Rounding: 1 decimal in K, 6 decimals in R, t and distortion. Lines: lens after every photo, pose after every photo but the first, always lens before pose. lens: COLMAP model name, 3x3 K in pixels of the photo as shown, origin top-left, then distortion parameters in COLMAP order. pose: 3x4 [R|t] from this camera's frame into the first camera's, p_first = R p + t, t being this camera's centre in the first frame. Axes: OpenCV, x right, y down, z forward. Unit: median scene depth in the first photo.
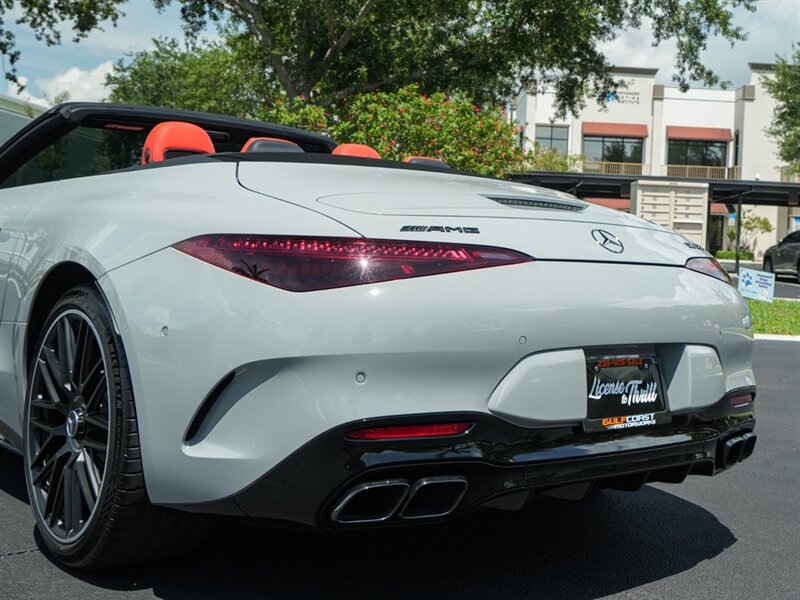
lens RADIAL K [[1030.7, 0, 456.3], [0, 1030.7, 244.6], [0, 0, 1]] dist [0.018525, 0.040925]
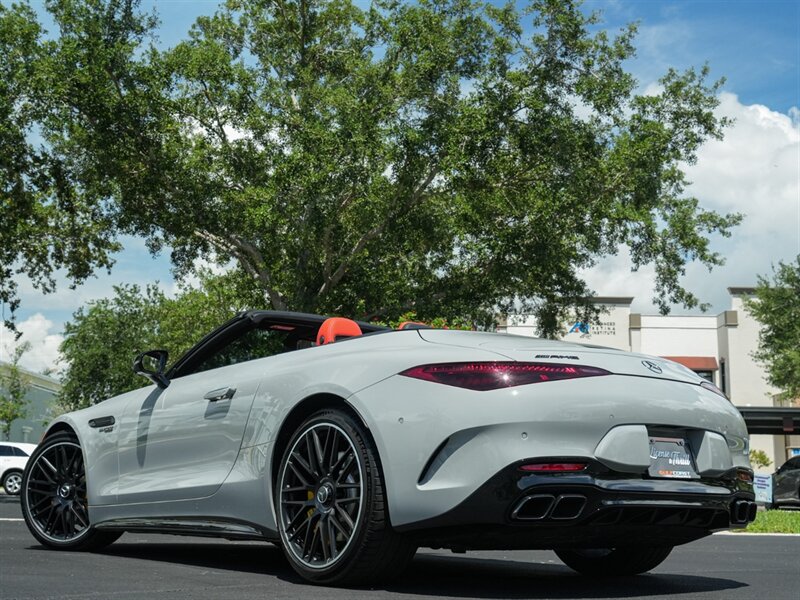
lens RADIAL K [[1121.0, 0, 369.0], [0, 1121.0, 297.2], [0, 0, 1]] dist [0.007476, 0.069579]
pose [[0.998653, -0.035733, -0.037615, -0.228756], [0.028459, 0.983489, -0.178717, 0.190276], [0.043380, 0.177405, 0.983181, -0.783871]]
